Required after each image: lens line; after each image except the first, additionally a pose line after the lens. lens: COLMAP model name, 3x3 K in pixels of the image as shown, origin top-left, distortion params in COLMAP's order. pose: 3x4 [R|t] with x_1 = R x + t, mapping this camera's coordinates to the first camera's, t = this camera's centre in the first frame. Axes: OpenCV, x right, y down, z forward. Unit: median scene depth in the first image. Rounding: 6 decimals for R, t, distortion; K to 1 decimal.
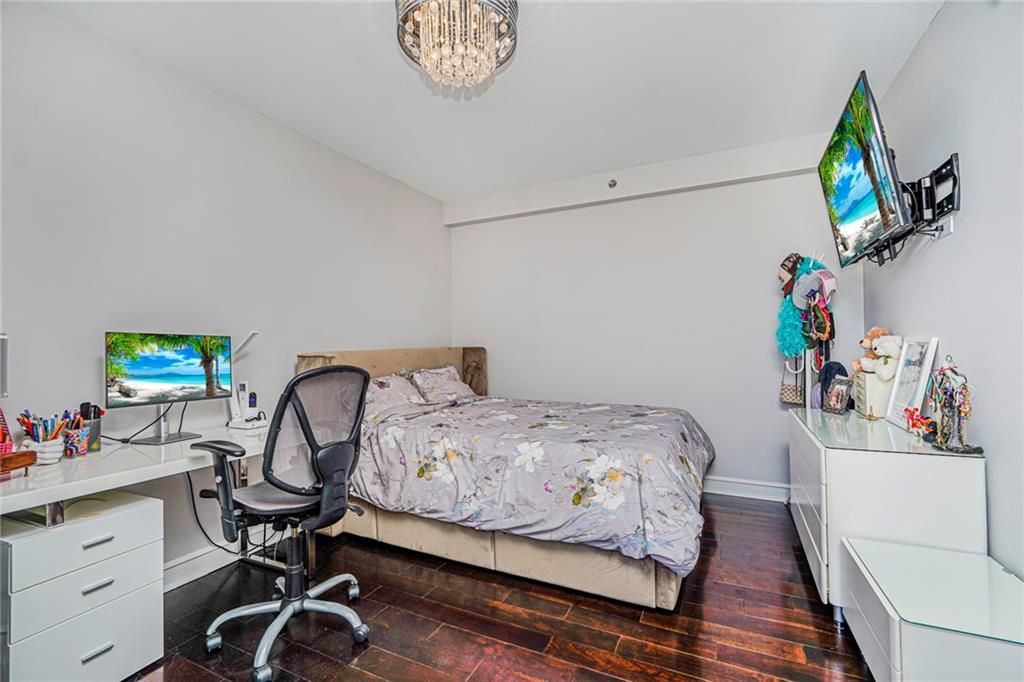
lens RADIAL K [[450.0, 0, 512.0], [0, 450.0, 341.0], [0, 0, 1]] dist [-0.020263, 0.011268]
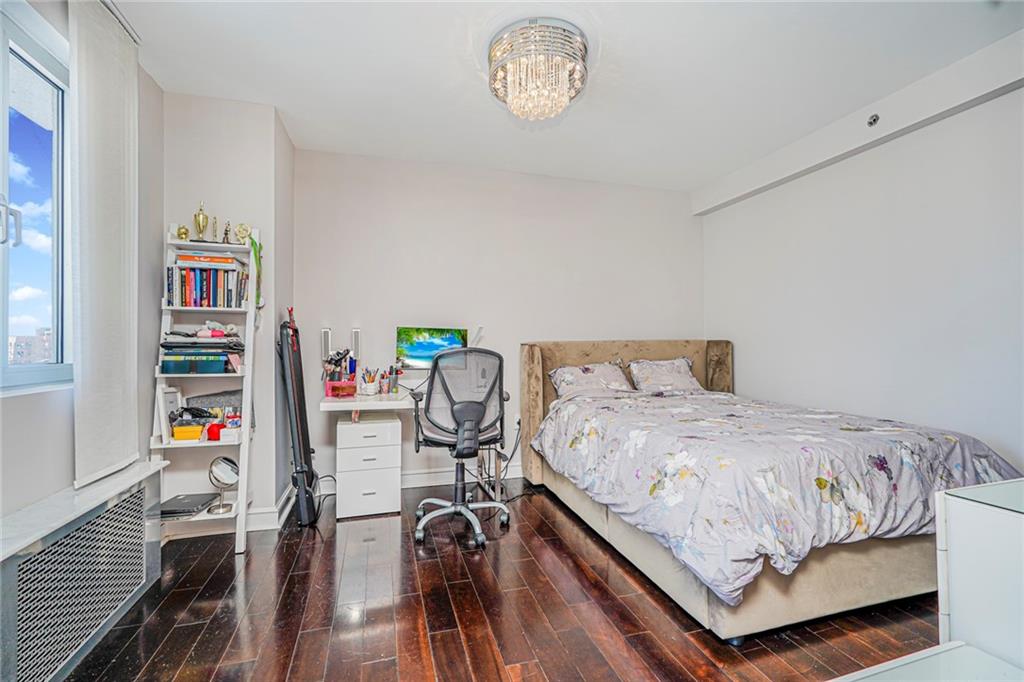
lens RADIAL K [[450.0, 0, 512.0], [0, 450.0, 341.0], [0, 0, 1]] dist [-0.020263, 0.011268]
pose [[0.675574, 0.007704, -0.737252, 0.611357], [-0.001734, 0.999959, 0.008860, 0.015425], [0.737290, -0.004707, 0.675560, 0.099497]]
